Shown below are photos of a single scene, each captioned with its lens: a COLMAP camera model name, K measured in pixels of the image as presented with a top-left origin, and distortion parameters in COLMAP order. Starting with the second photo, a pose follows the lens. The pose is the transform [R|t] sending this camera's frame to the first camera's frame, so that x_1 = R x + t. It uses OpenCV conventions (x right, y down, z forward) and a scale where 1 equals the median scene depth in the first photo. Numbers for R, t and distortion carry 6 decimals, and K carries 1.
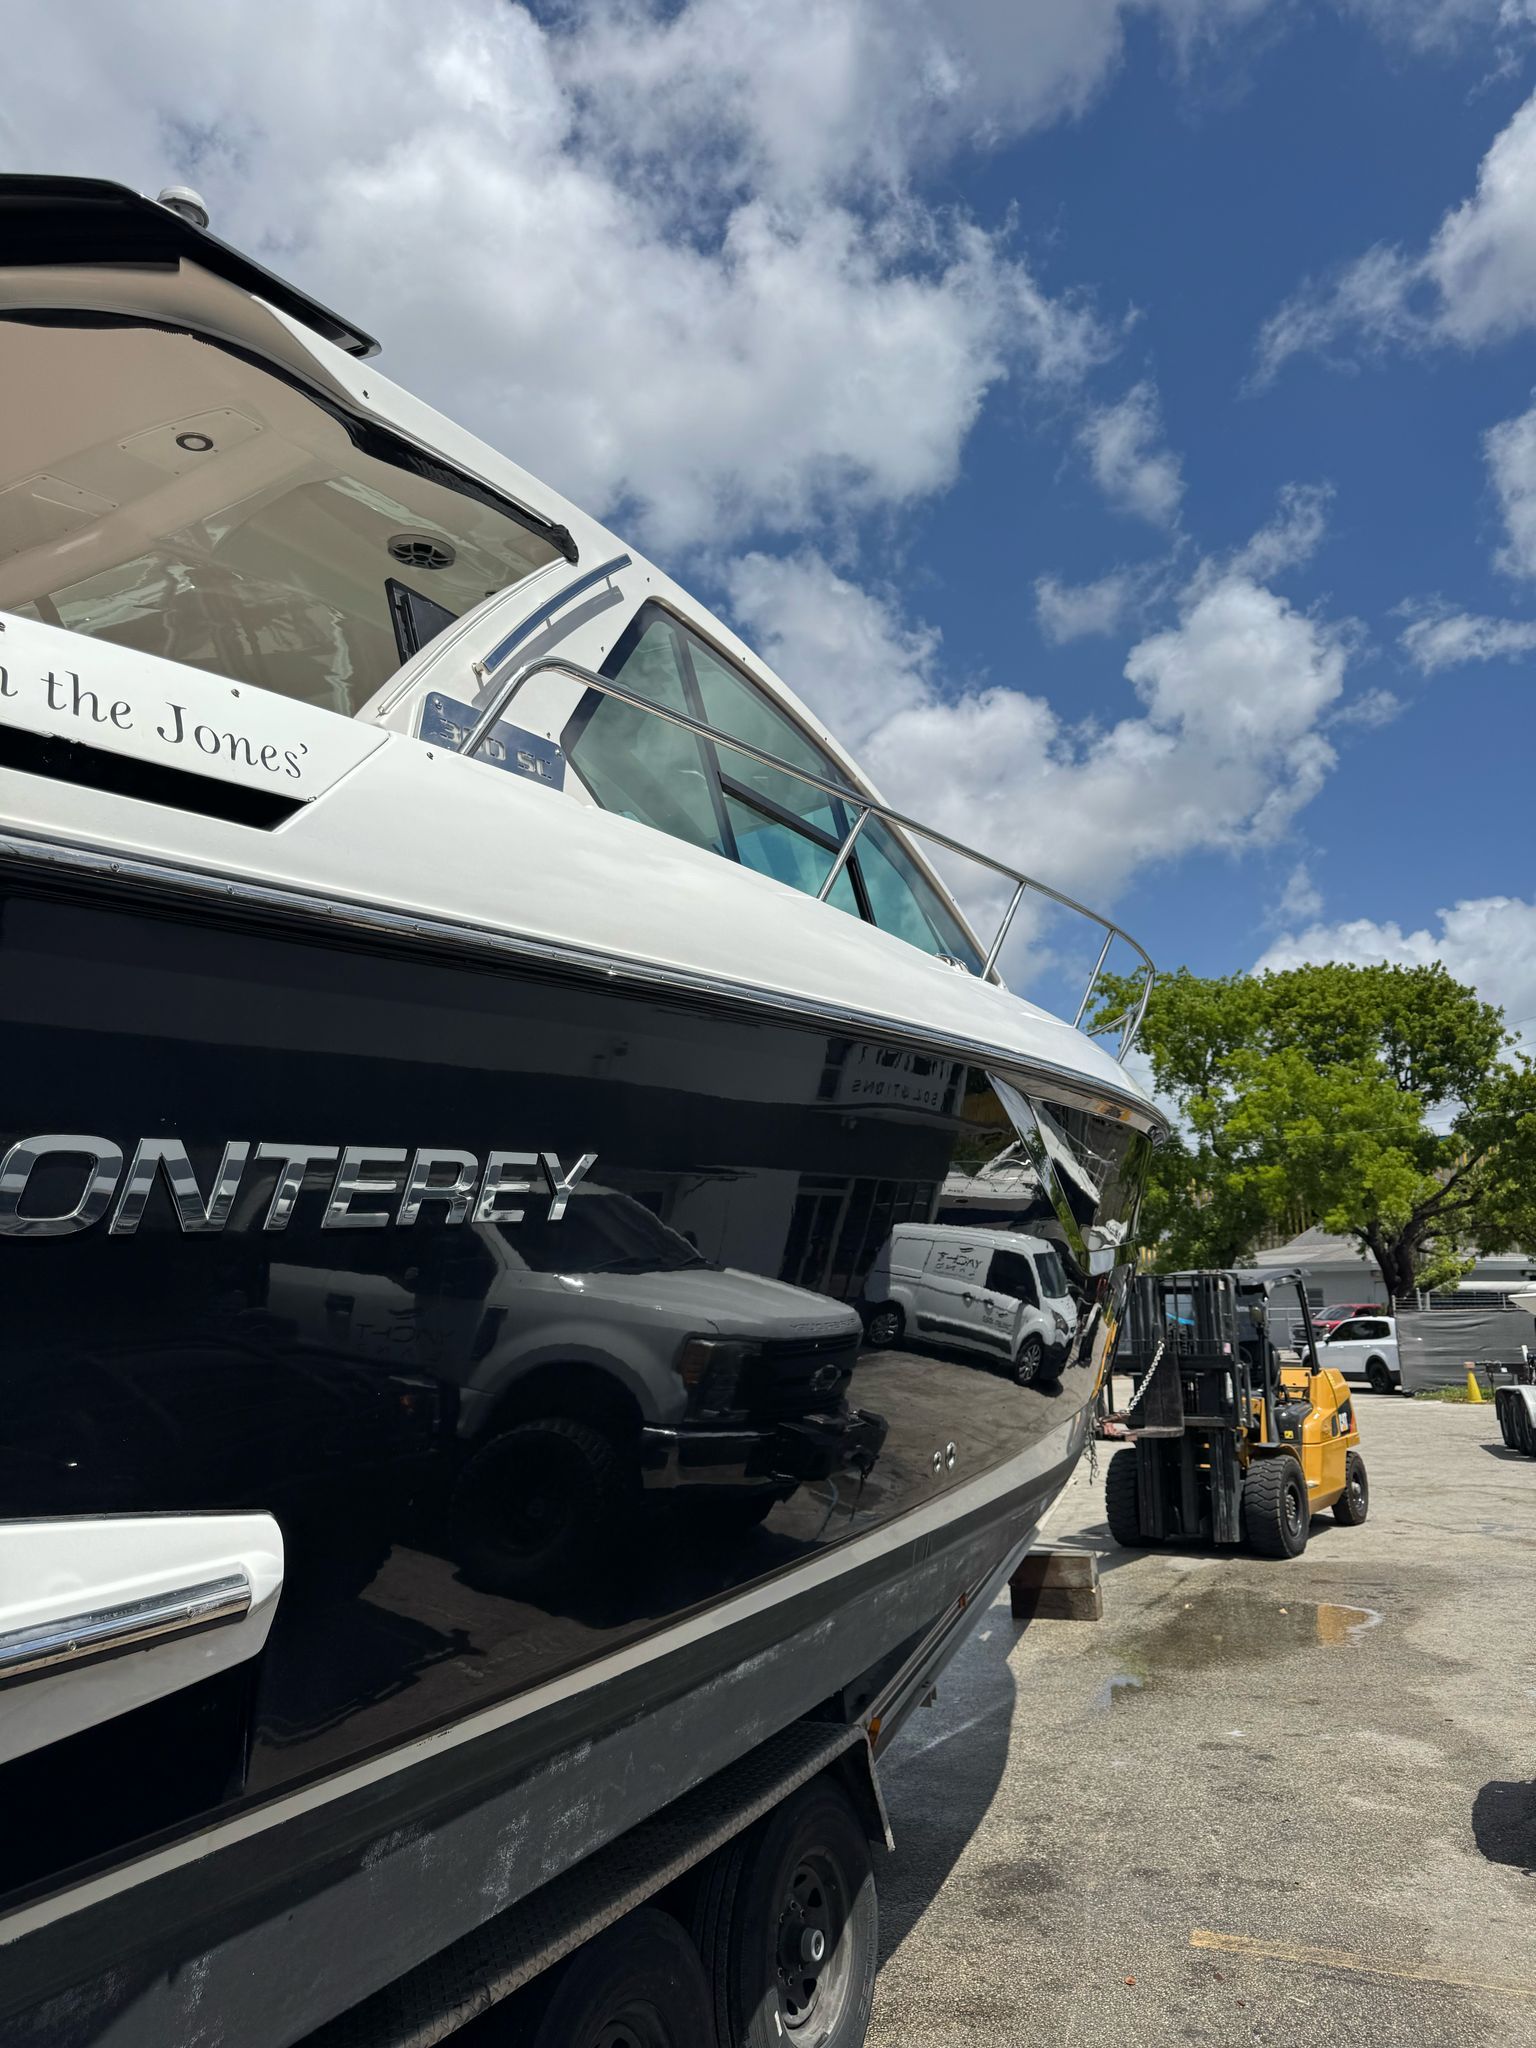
lens RADIAL K [[1410.8, 0, 730.2], [0, 1410.8, 1027.7], [0, 0, 1]] dist [0.062667, -0.037437]
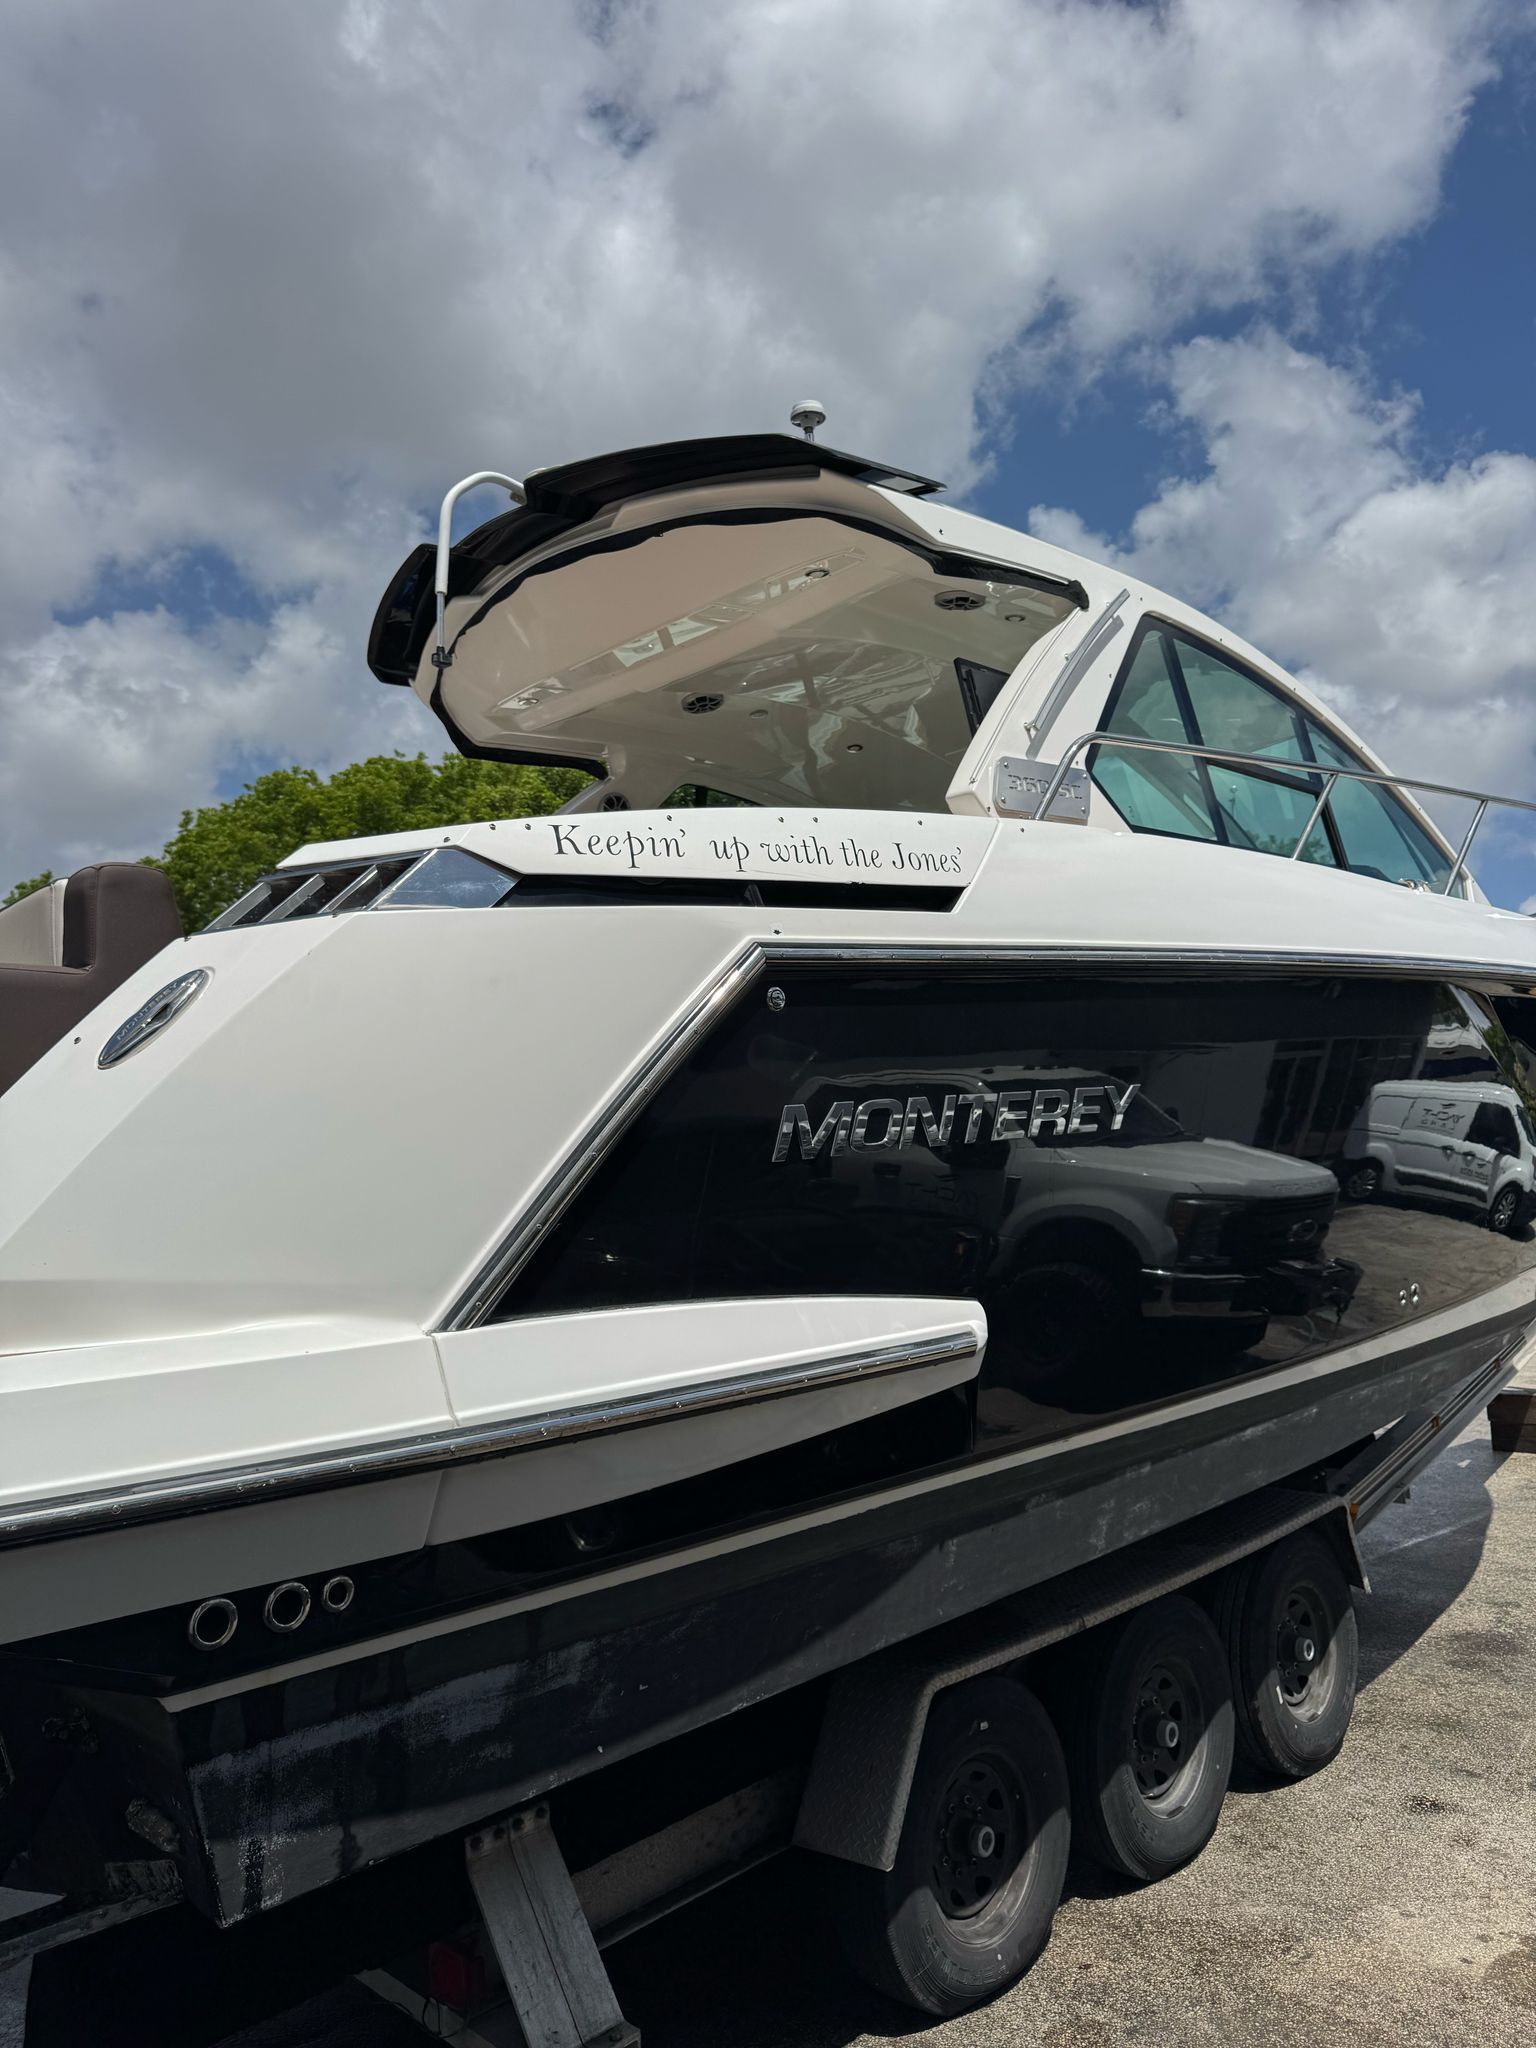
lens RADIAL K [[1521.7, 0, 763.9], [0, 1521.7, 998.9], [0, 0, 1]] dist [0.058426, -0.064141]
pose [[0.964925, -0.026923, -0.261143, -0.025220], [0.052494, 0.994426, 0.091445, -0.077303], [0.257225, -0.101946, 0.960959, -0.293083]]
